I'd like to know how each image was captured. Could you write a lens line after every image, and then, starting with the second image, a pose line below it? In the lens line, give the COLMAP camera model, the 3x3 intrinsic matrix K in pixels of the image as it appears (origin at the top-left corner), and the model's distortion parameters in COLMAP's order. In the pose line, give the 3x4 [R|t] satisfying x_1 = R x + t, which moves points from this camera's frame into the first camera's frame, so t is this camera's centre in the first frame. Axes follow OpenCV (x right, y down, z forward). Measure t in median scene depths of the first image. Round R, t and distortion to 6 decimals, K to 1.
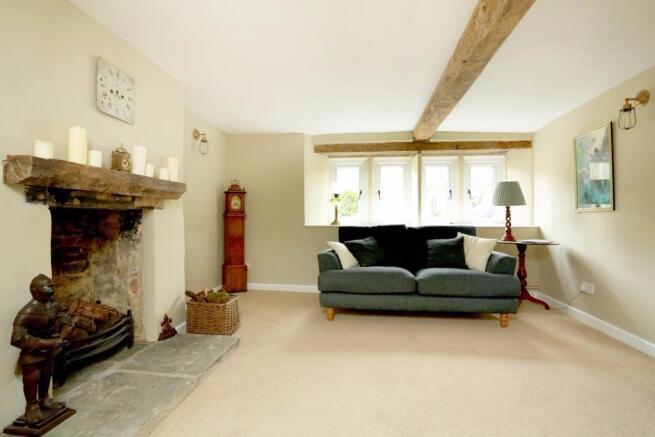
lens RADIAL K [[320.9, 0, 326.2], [0, 320.9, 216.8], [0, 0, 1]] dist [-0.075244, 0.036959]
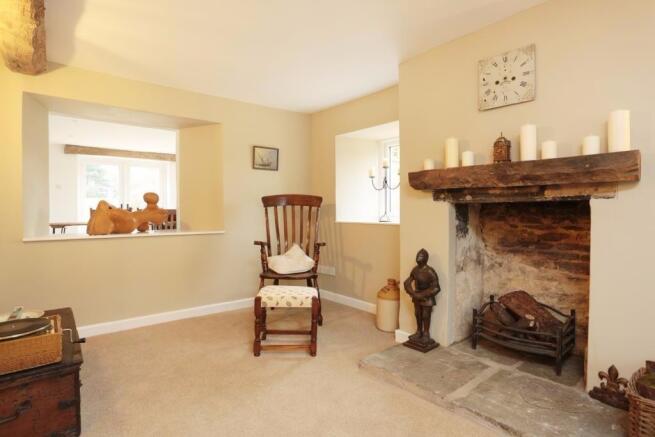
lens RADIAL K [[344.0, 0, 324.6], [0, 344.0, 216.8], [0, 0, 1]] dist [-0.073047, 0.038046]
pose [[-0.669608, 0.014073, -0.742581, 0.434093], [0.000146, 0.999823, 0.018817, -0.000252], [0.742714, 0.012492, -0.669492, 1.215397]]
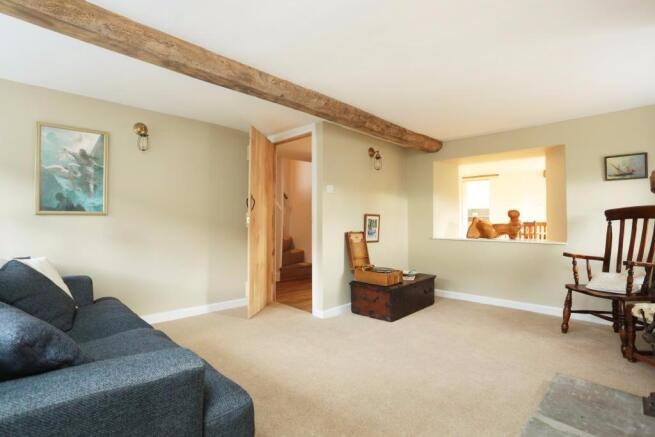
lens RADIAL K [[320.0, 0, 326.6], [0, 320.0, 230.3], [0, 0, 1]] dist [-0.072307, 0.026004]
pose [[-0.802051, -0.019270, 0.596945, -0.404977], [-0.005522, 0.999676, 0.024851, 0.000789], [-0.597230, 0.016636, -0.801897, 1.777994]]
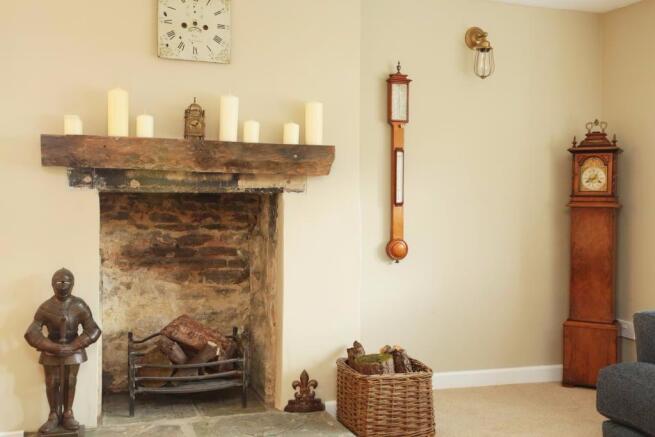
lens RADIAL K [[719.8, 0, 327.5], [0, 719.8, 218.5], [0, 0, 1]] dist [0.061263, 0.009367]
pose [[0.438313, 0.017398, -0.898654, 0.864401], [-0.010402, 0.999844, 0.014283, 0.005758], [0.898762, 0.003087, 0.438425, 0.532519]]
